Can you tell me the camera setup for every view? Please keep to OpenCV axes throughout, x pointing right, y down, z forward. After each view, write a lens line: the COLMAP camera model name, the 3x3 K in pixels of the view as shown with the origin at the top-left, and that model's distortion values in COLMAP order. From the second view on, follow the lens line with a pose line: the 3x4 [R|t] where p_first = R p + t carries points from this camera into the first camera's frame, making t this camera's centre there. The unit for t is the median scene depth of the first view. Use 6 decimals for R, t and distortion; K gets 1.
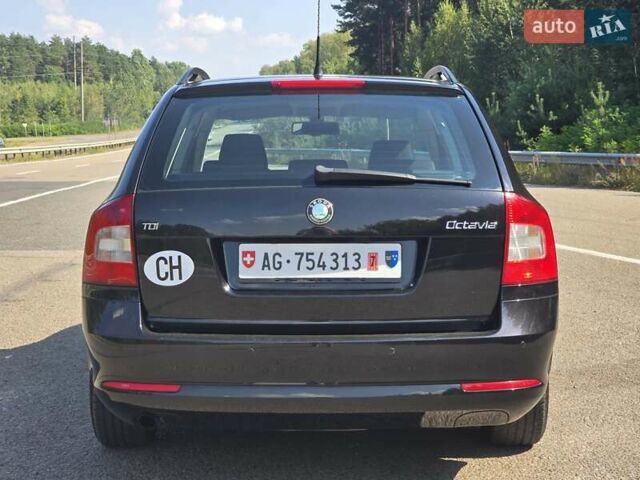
lens RADIAL K [[1188.1, 0, 320.0], [0, 1188.1, 240.0], [0, 0, 1]] dist [-0.048261, 0.284859]
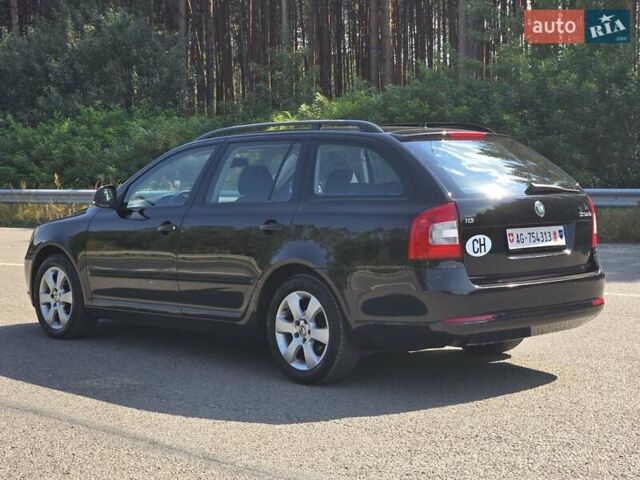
lens RADIAL K [[1188.1, 0, 320.0], [0, 1188.1, 240.0], [0, 0, 1]] dist [-0.048261, 0.284859]
pose [[0.725823, -0.043293, 0.686518, -1.430018], [0.065629, 0.997823, -0.006462, 0.012219], [-0.684744, 0.049746, 0.727084, -0.050929]]
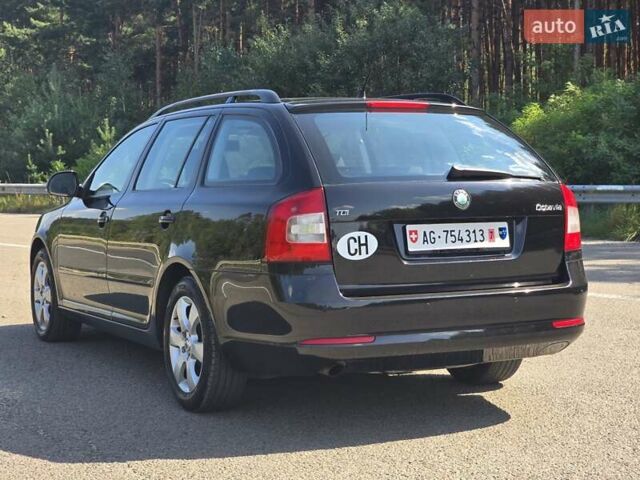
lens RADIAL K [[1186.8, 0, 319.5], [0, 1186.8, 214.7], [0, 0, 1]] dist [-0.508342, 7.430338]
pose [[0.890370, -0.019253, 0.454831, -0.745500], [0.043015, 0.998193, -0.041952, 0.042543], [-0.453202, 0.056917, 0.889589, -0.115070]]
